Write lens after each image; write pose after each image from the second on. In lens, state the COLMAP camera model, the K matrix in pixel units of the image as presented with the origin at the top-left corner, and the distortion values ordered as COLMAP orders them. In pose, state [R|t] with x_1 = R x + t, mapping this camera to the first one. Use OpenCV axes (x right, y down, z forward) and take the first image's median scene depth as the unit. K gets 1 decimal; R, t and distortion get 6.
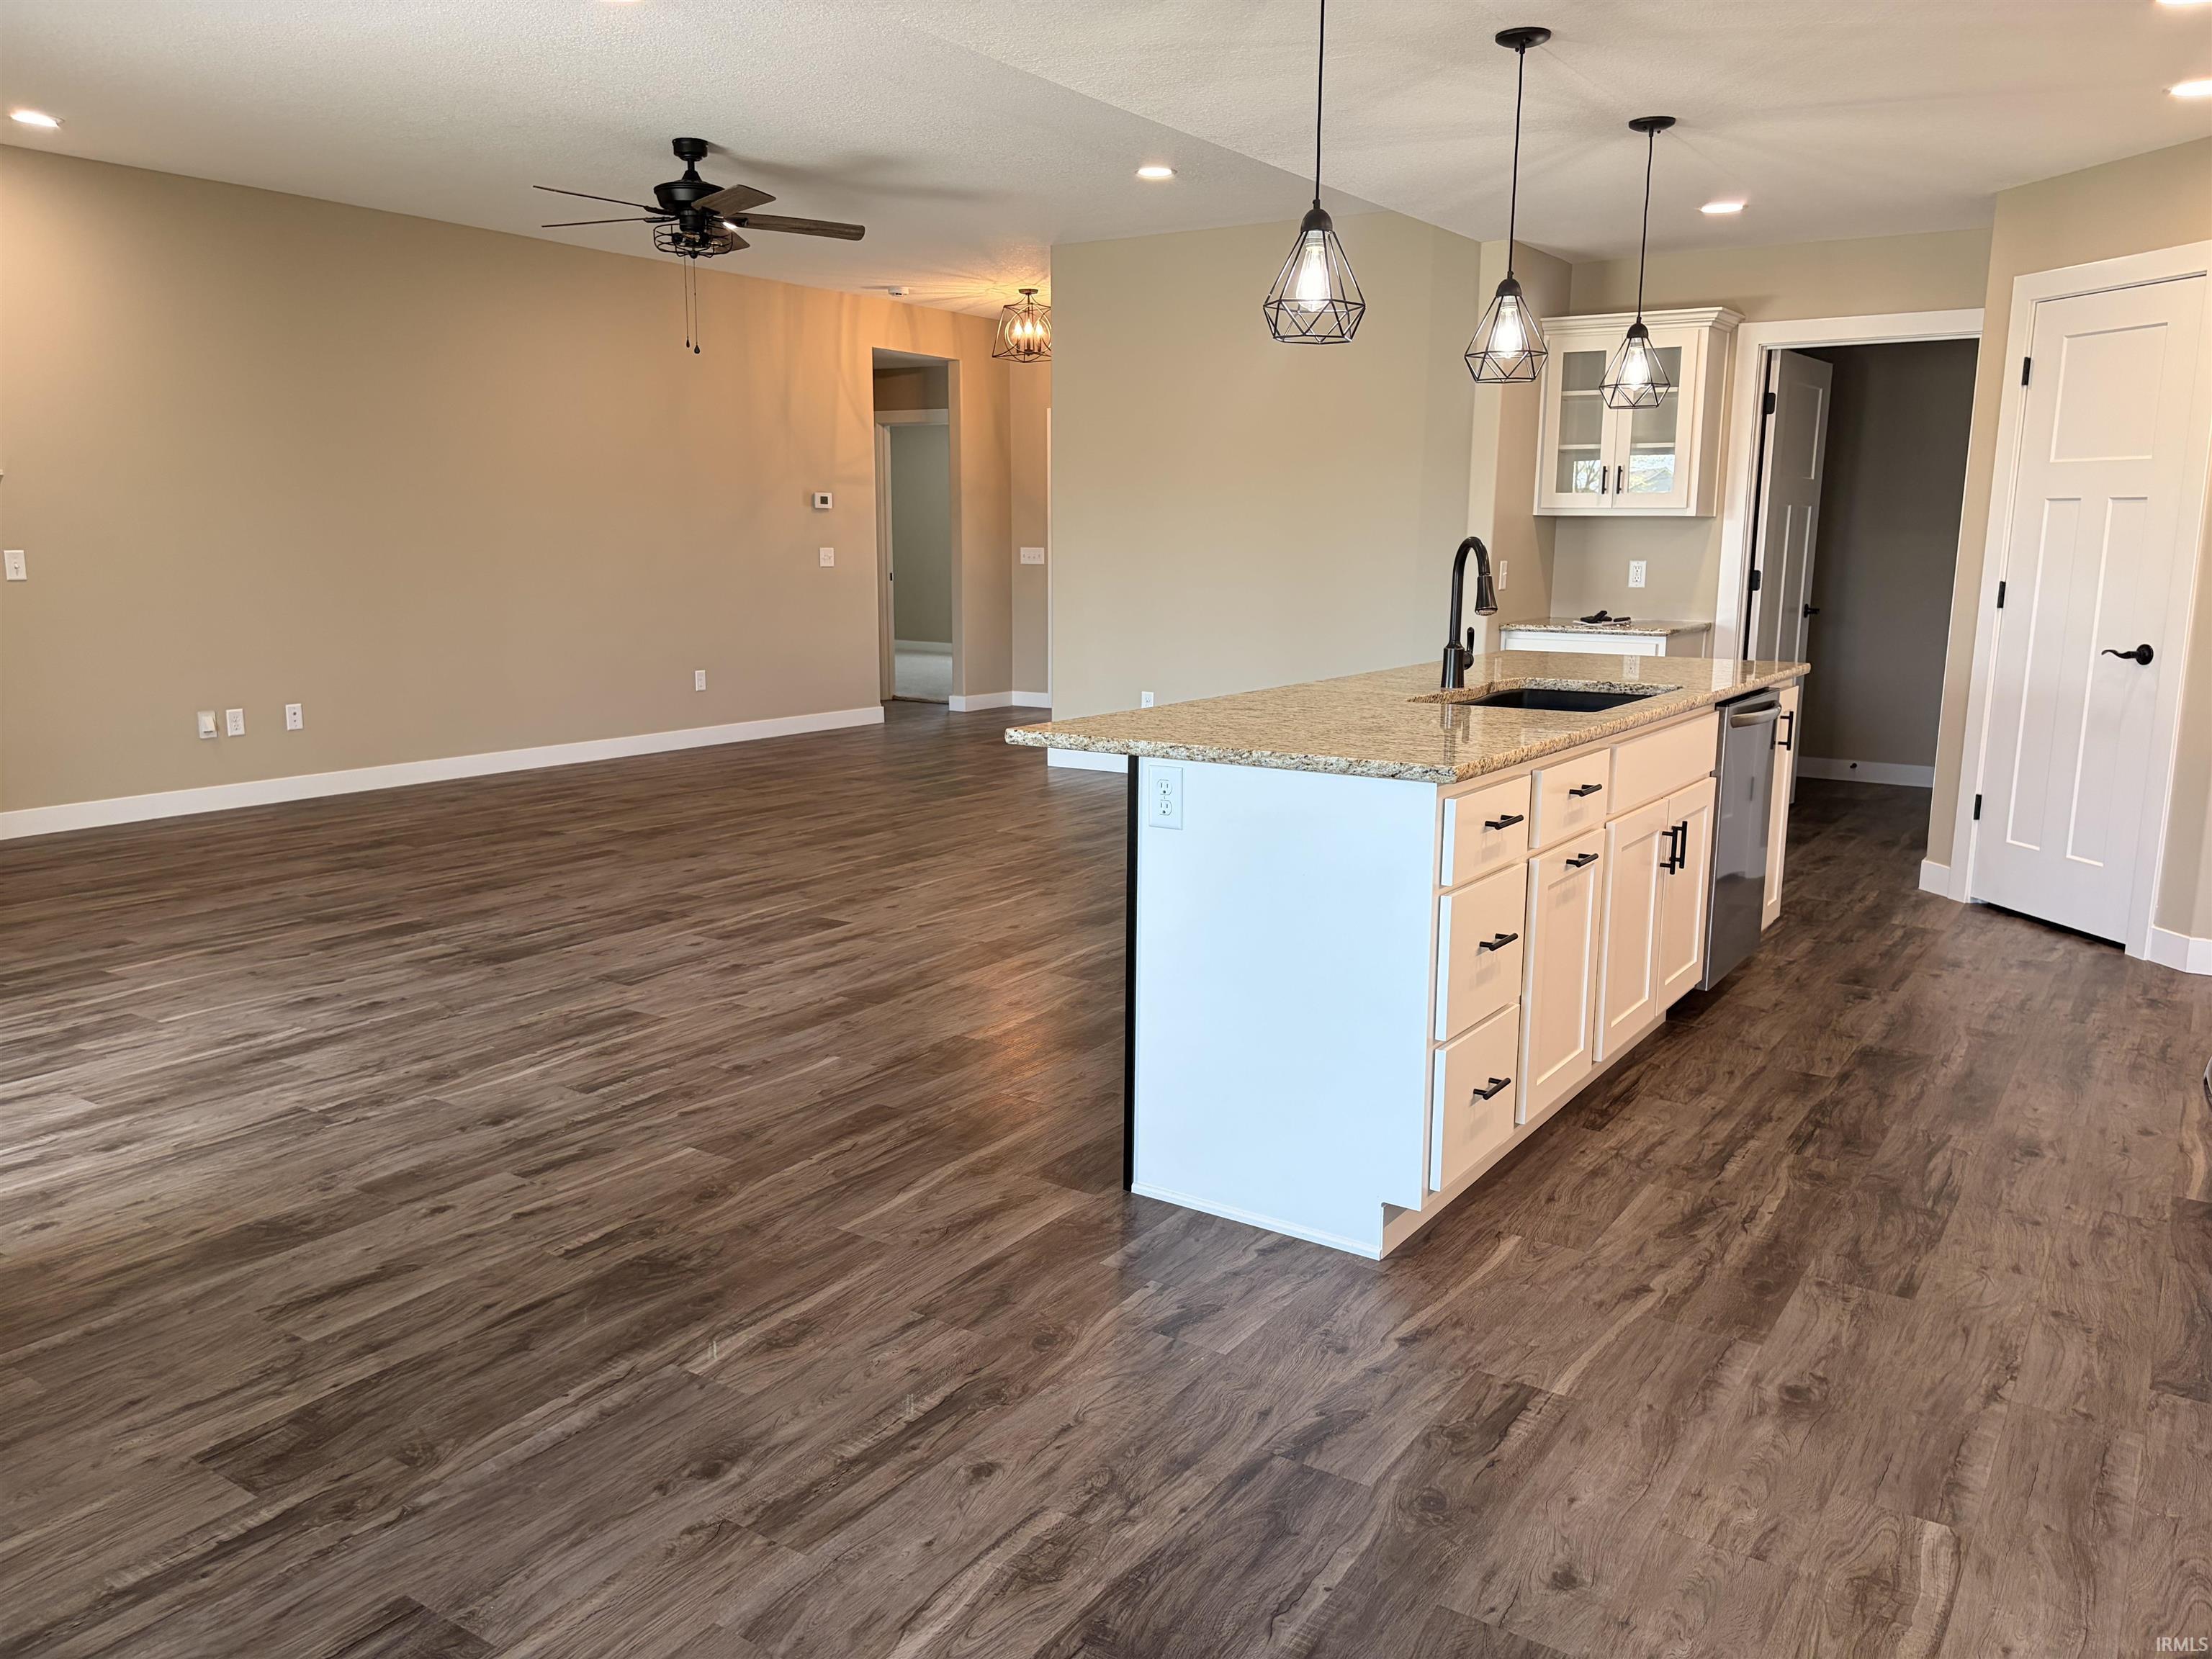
lens RADIAL K [[1676.5, 0, 1109.5], [0, 1676.5, 820.7], [0, 0, 1]] dist [0.055350, -0.041068]
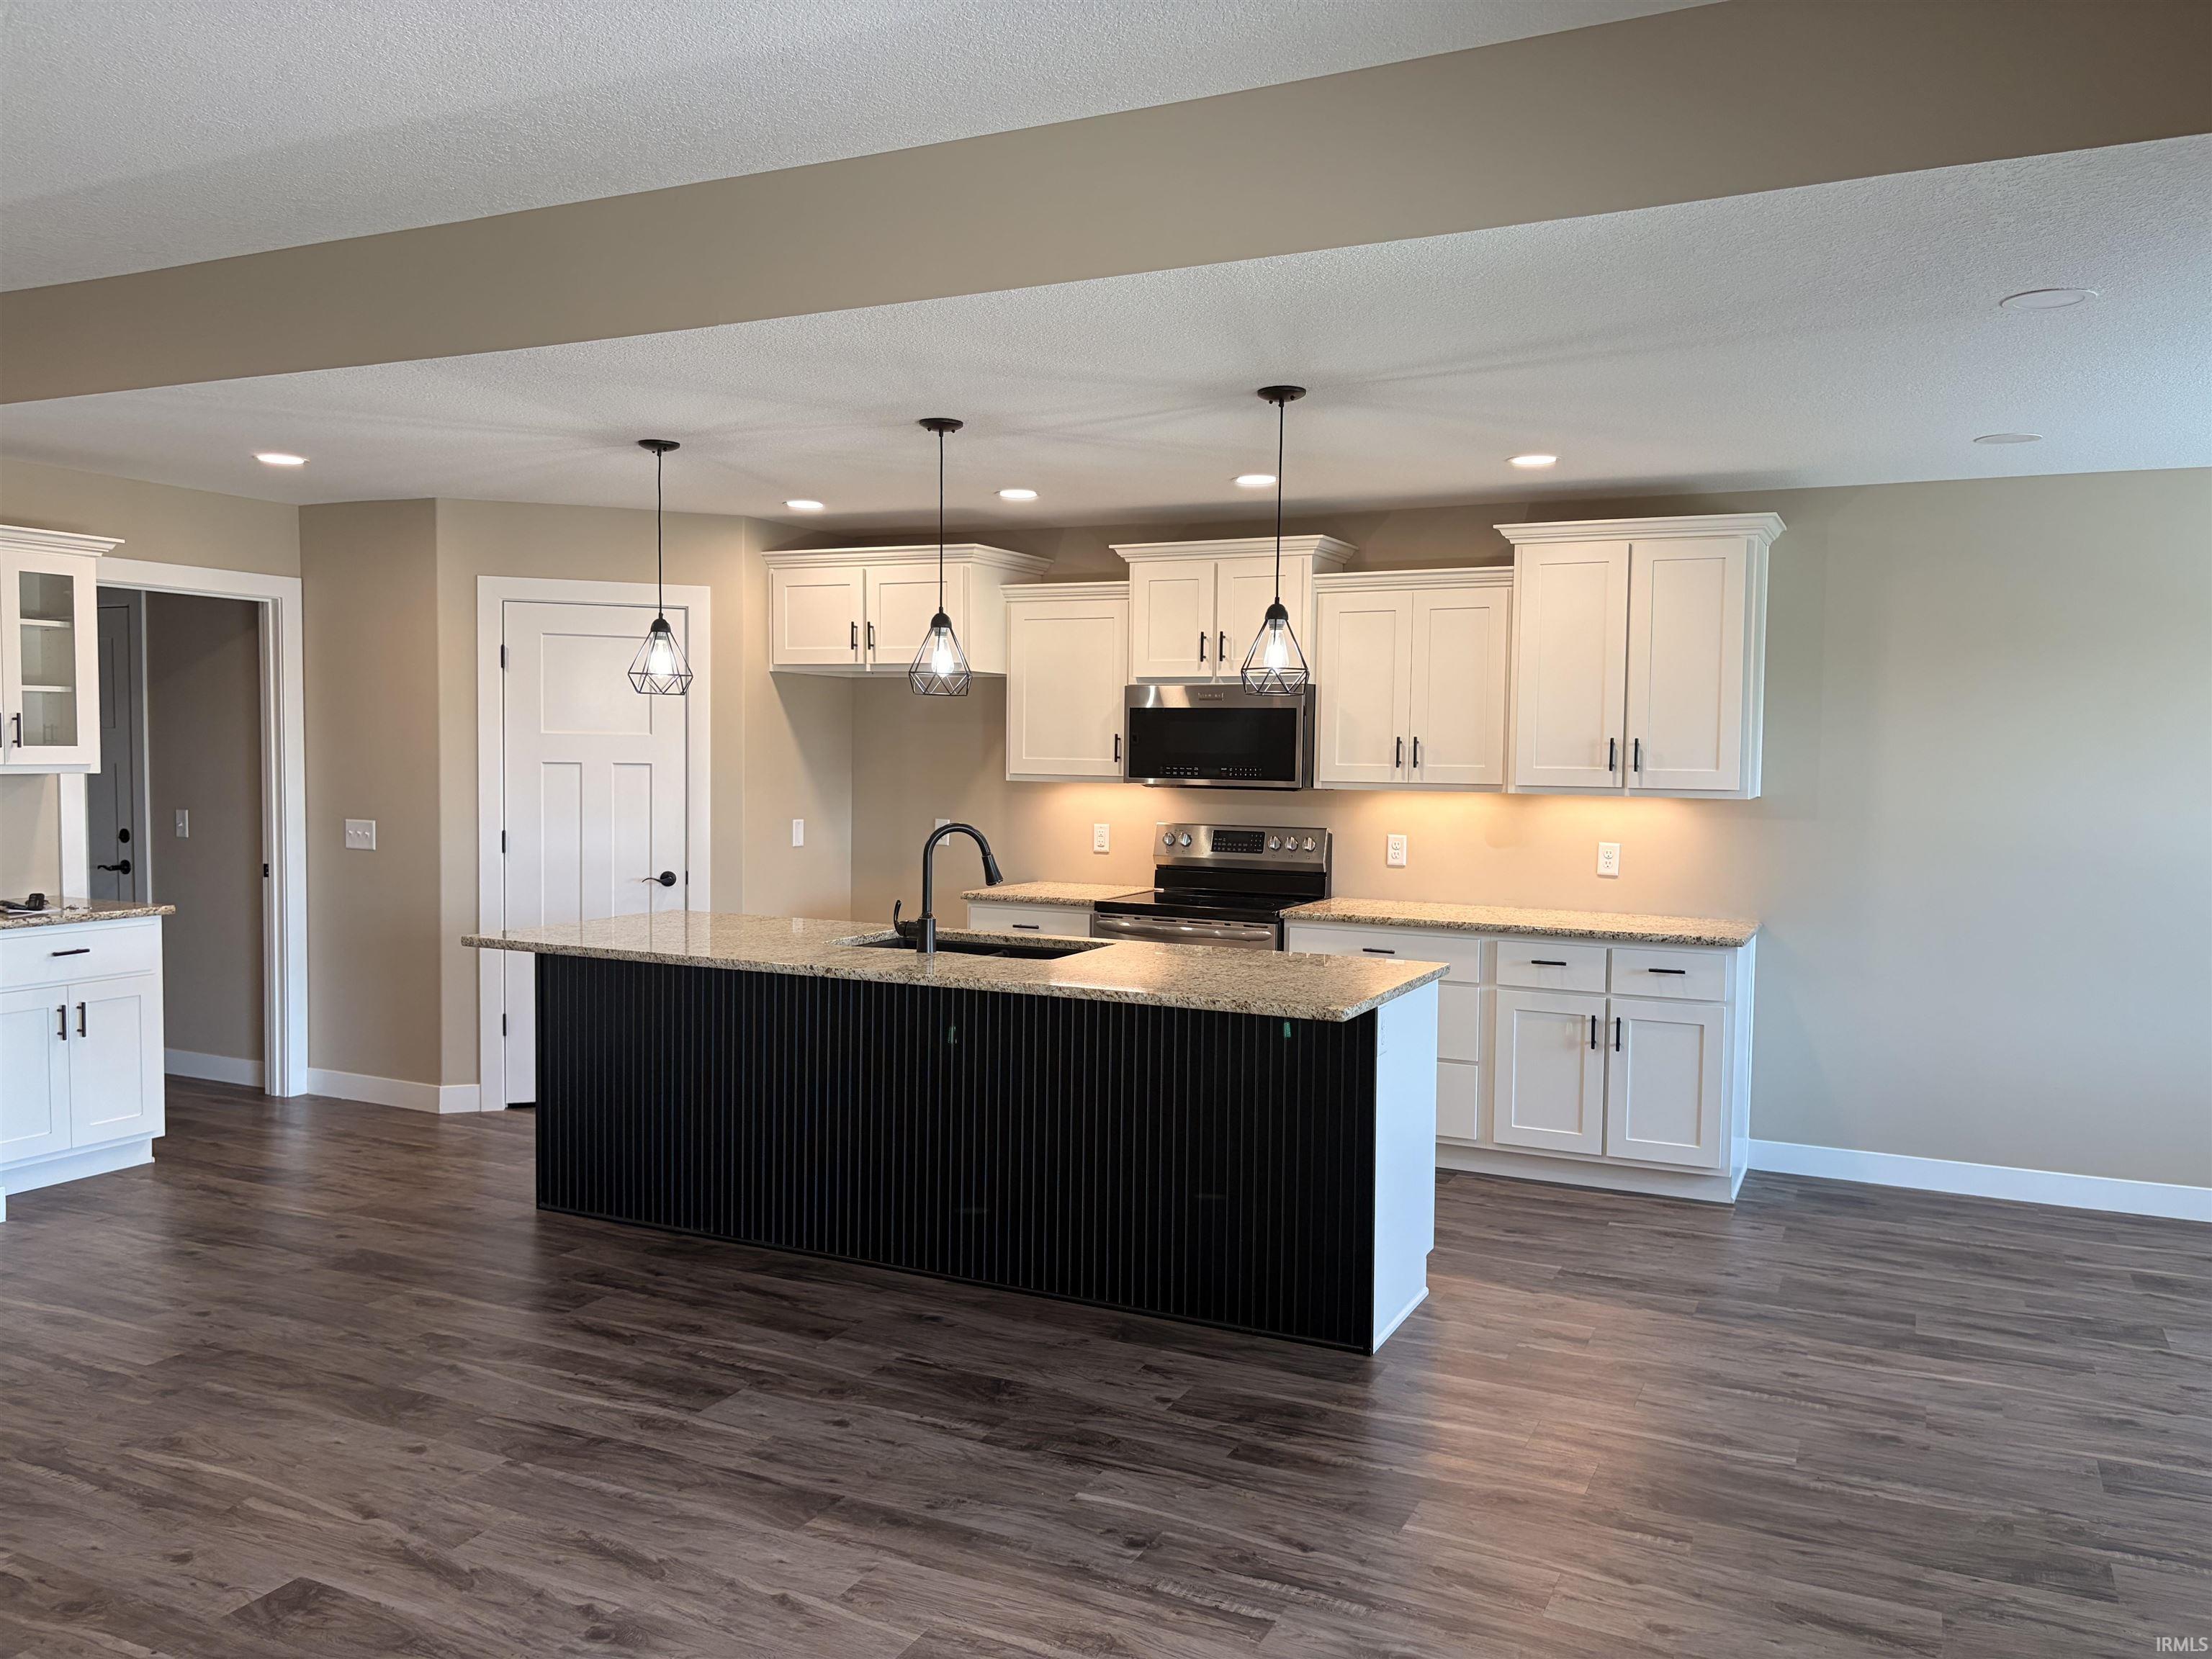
lens RADIAL K [[1676.5, 0, 1102.3], [0, 1676.5, 834.3], [0, 0, 1]] dist [0.055350, -0.041068]
pose [[-0.131928, -0.064710, 0.989145, -1.464775], [0.154305, 0.984362, 0.084977, -0.372949], [-0.979176, 0.163841, -0.119880, 1.583337]]
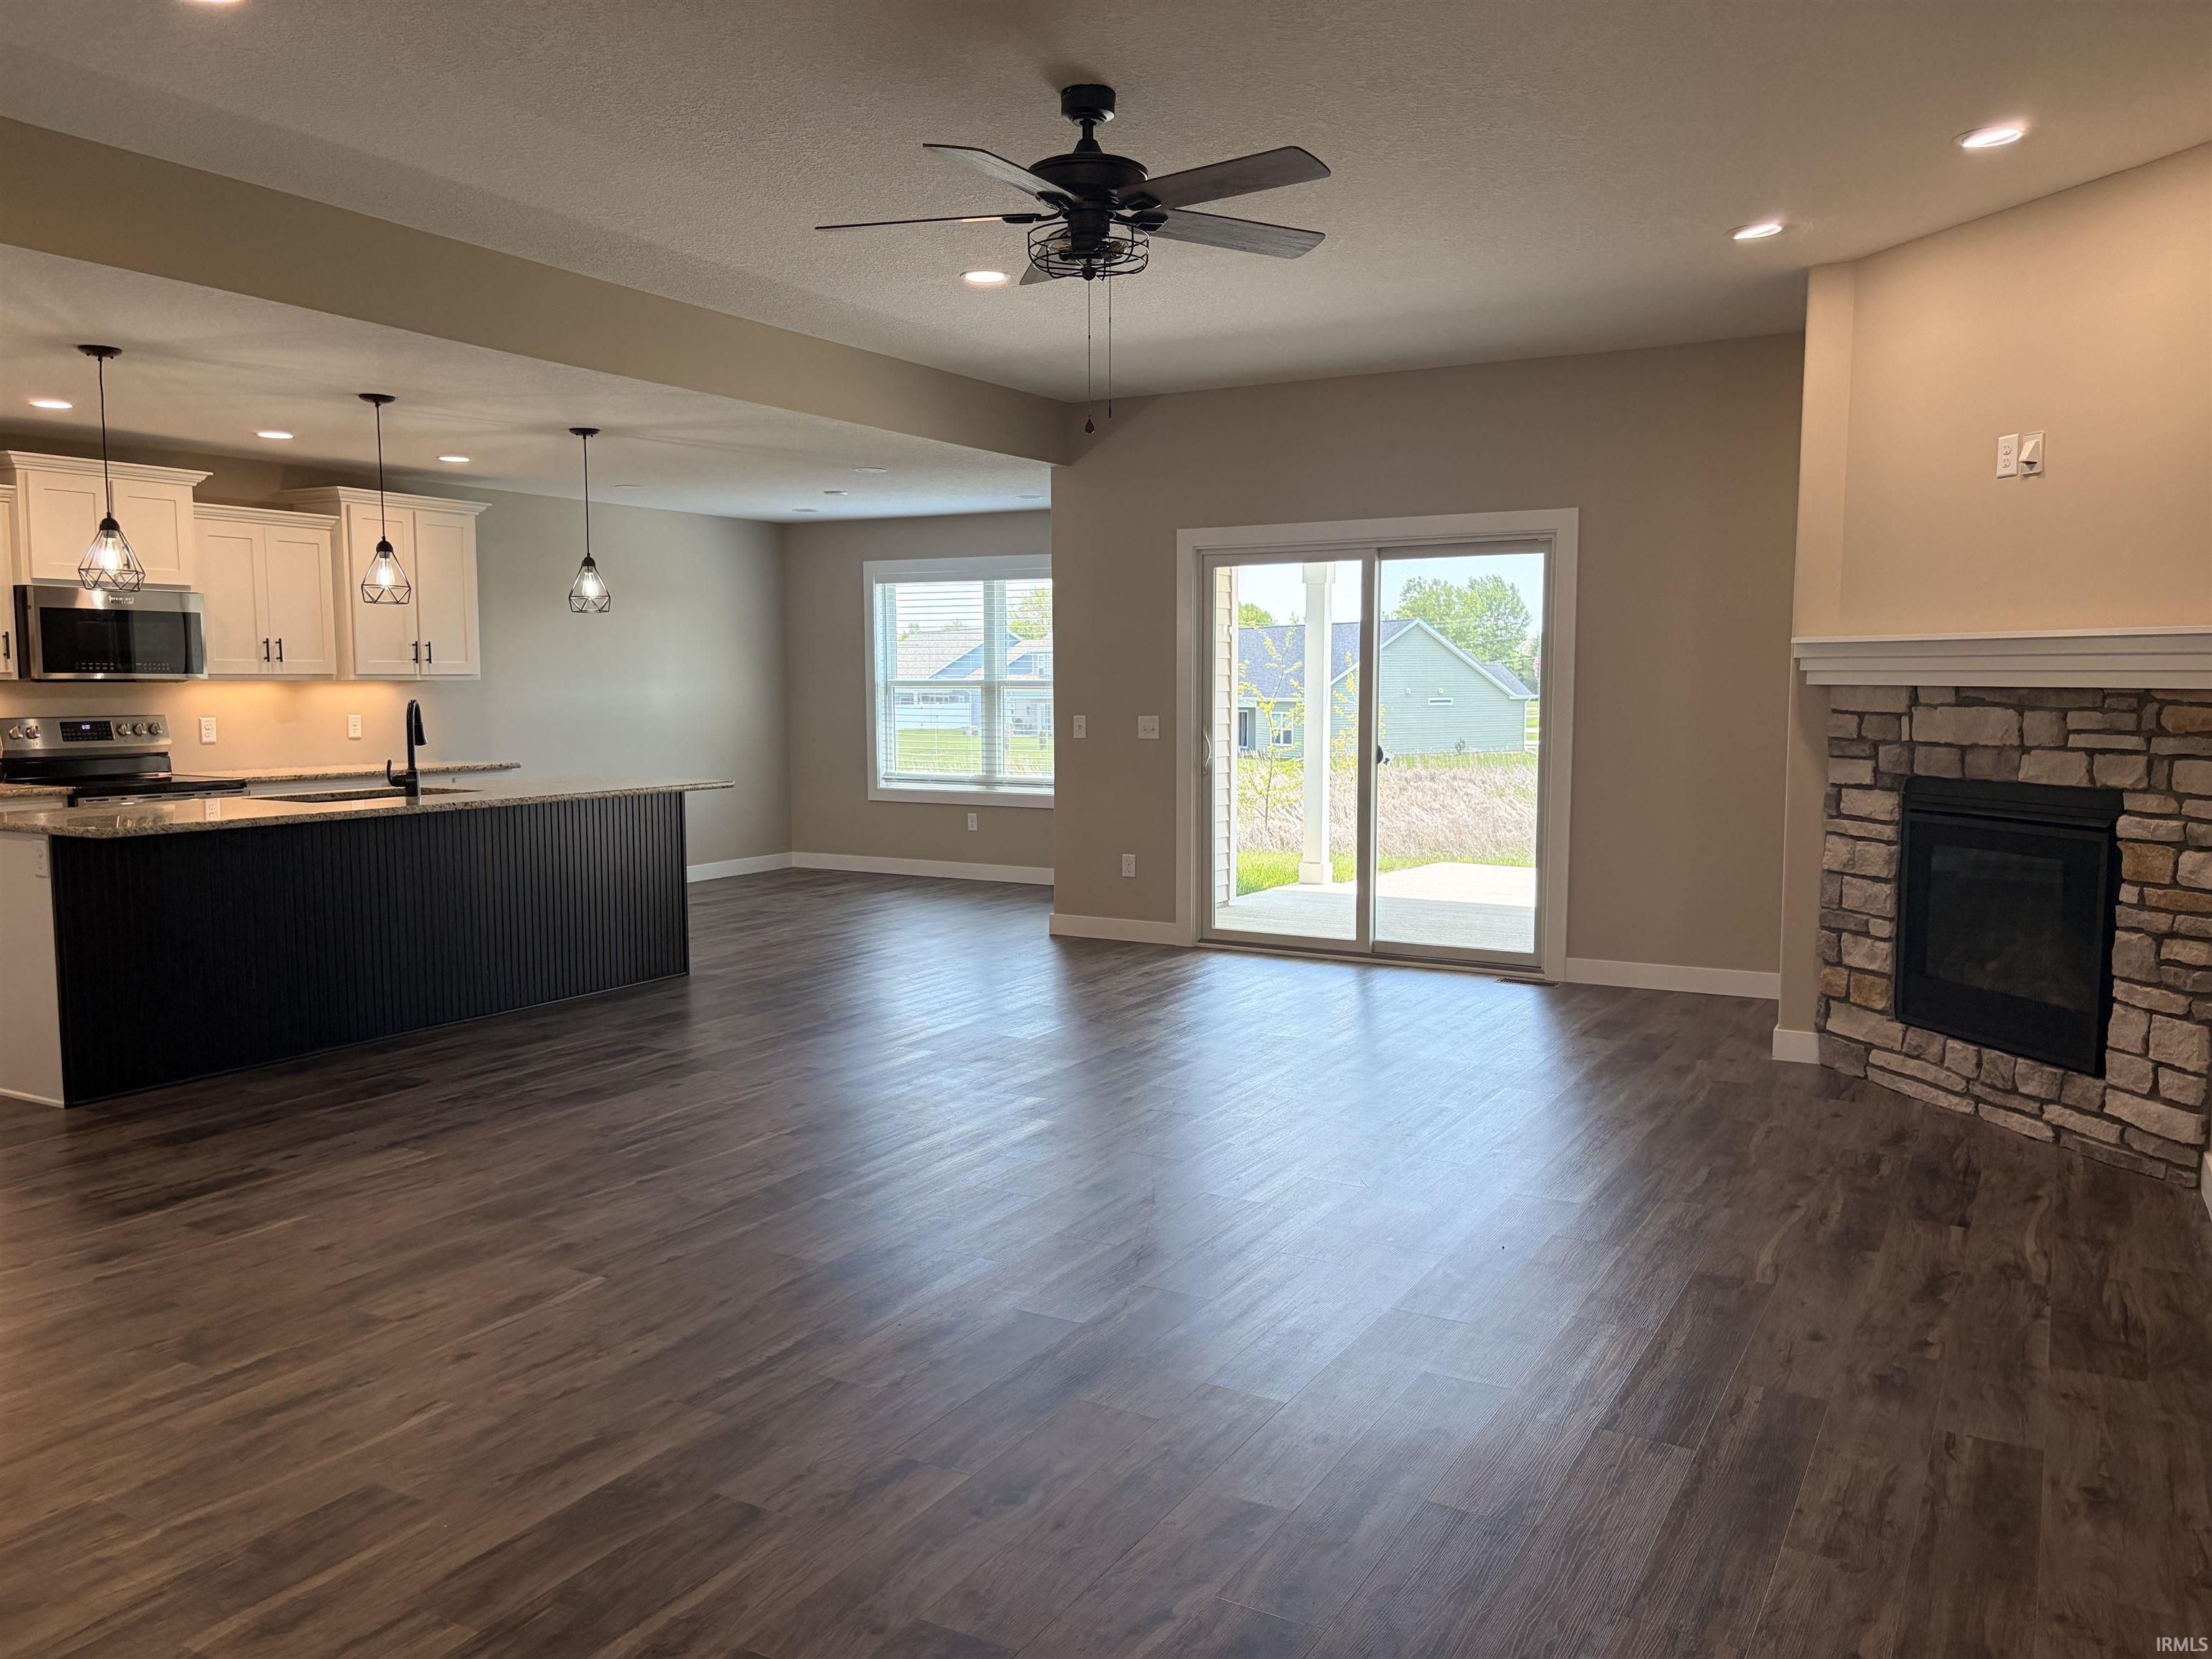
lens RADIAL K [[1676.5, 0, 1101.7], [0, 1676.5, 823.4], [0, 0, 1]] dist [0.055350, -0.041068]
pose [[-0.997131, -0.001636, -0.075674, -0.468186], [-0.020673, 0.967643, 0.251476, -0.721878], [0.072814, 0.252319, -0.964901, 4.025254]]
